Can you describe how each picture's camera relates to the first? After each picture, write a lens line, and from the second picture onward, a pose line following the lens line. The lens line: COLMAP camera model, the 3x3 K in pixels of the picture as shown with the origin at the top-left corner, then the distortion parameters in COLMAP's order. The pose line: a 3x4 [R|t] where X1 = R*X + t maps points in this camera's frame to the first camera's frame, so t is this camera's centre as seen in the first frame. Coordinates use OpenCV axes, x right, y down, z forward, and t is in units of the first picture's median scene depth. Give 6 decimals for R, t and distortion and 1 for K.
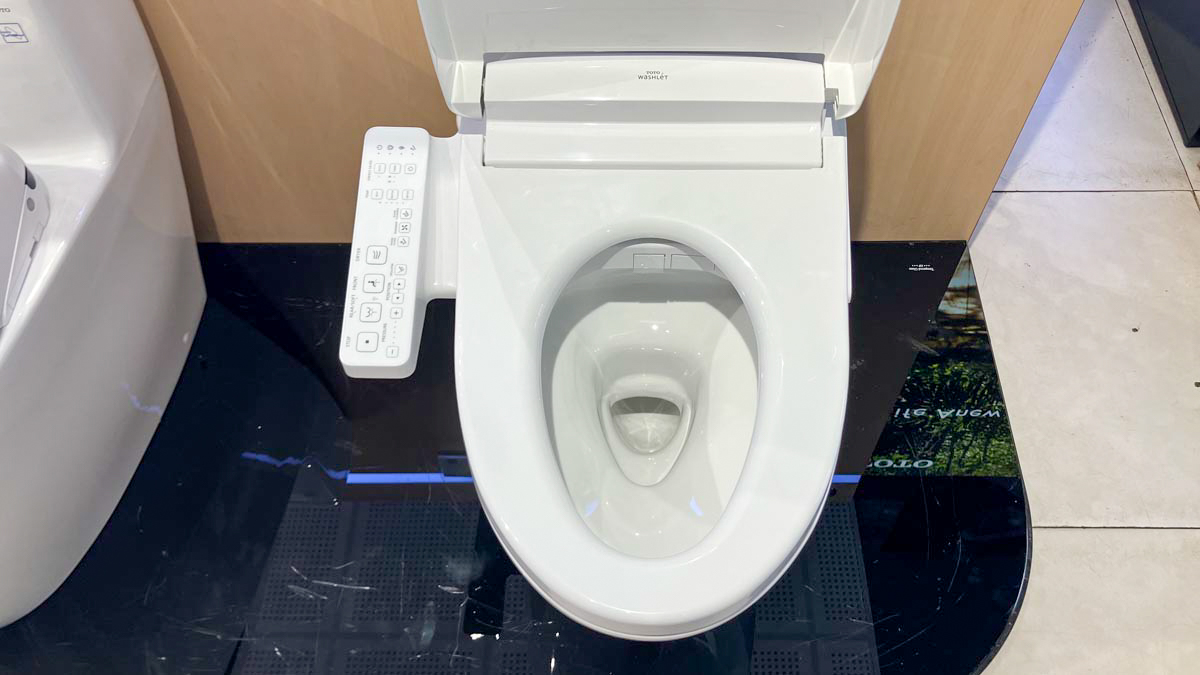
lens RADIAL K [[988.6, 0, 601.3], [0, 988.6, 338.5], [0, 0, 1]] dist [0.007662, -0.010848]
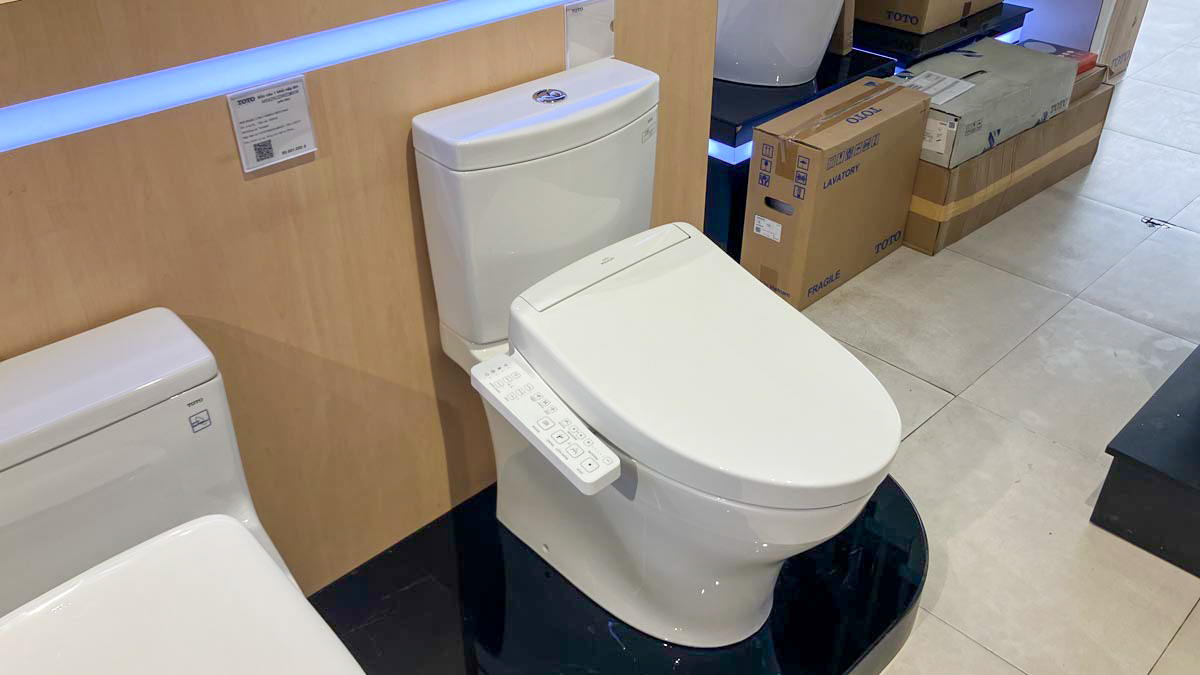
lens RADIAL K [[988.6, 0, 601.3], [0, 988.6, 338.5], [0, 0, 1]] dist [0.007662, -0.010848]
pose [[0.710337, -0.381984, 0.591194, -0.706492], [0.590372, 0.780681, -0.204933, 0.115204], [-0.383253, 0.494595, 0.780059, -0.137456]]
